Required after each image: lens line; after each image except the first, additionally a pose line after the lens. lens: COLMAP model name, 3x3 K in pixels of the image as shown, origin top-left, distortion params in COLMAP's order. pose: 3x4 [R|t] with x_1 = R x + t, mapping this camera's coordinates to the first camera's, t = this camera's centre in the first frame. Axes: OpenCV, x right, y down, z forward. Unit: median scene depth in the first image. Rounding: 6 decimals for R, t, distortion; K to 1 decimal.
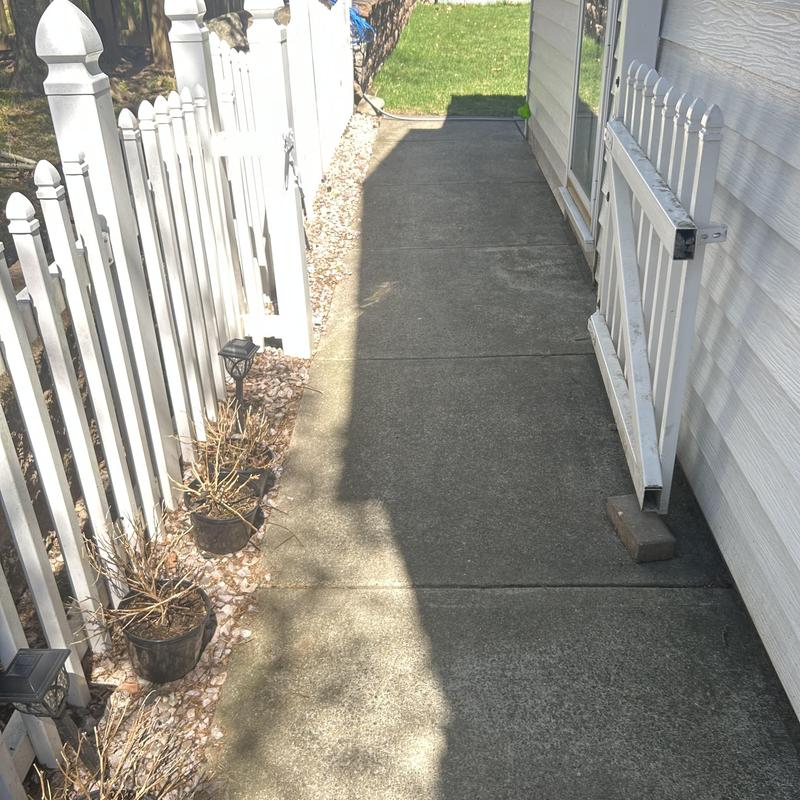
lens RADIAL K [[729.5, 0, 400.0], [0, 729.5, 400.0], [0, 0, 1]] dist [0.073298, -0.097541]
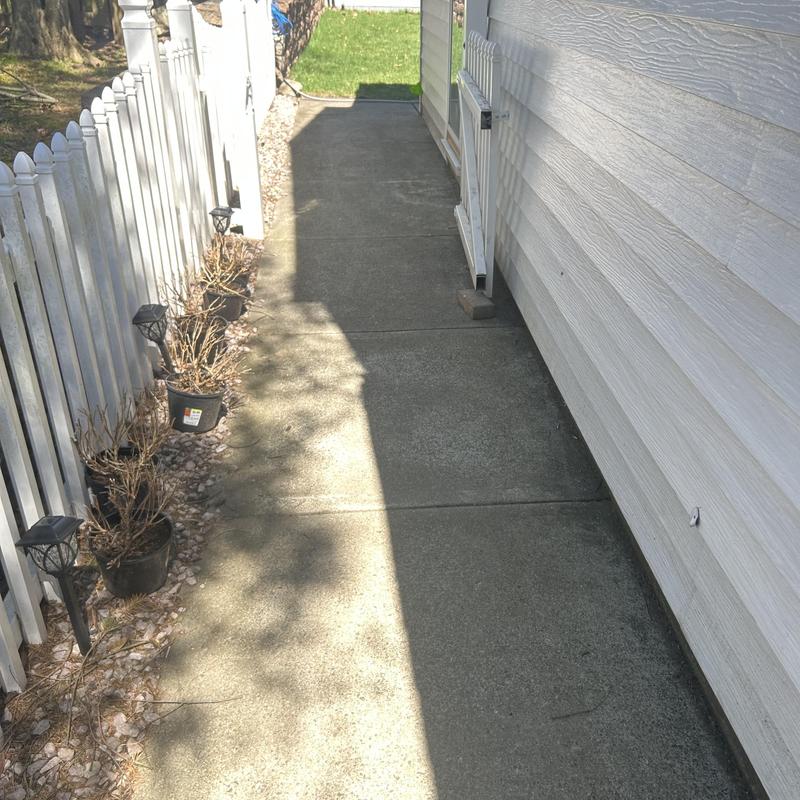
lens RADIAL K [[729.5, 0, 400.0], [0, 729.5, 400.0], [0, 0, 1]] dist [0.073298, -0.097541]
pose [[0.993247, -0.025237, 0.113237, -0.021277], [0.026585, 0.999592, -0.010409, 0.198198], [-0.112928, 0.013350, 0.993513, -0.314152]]
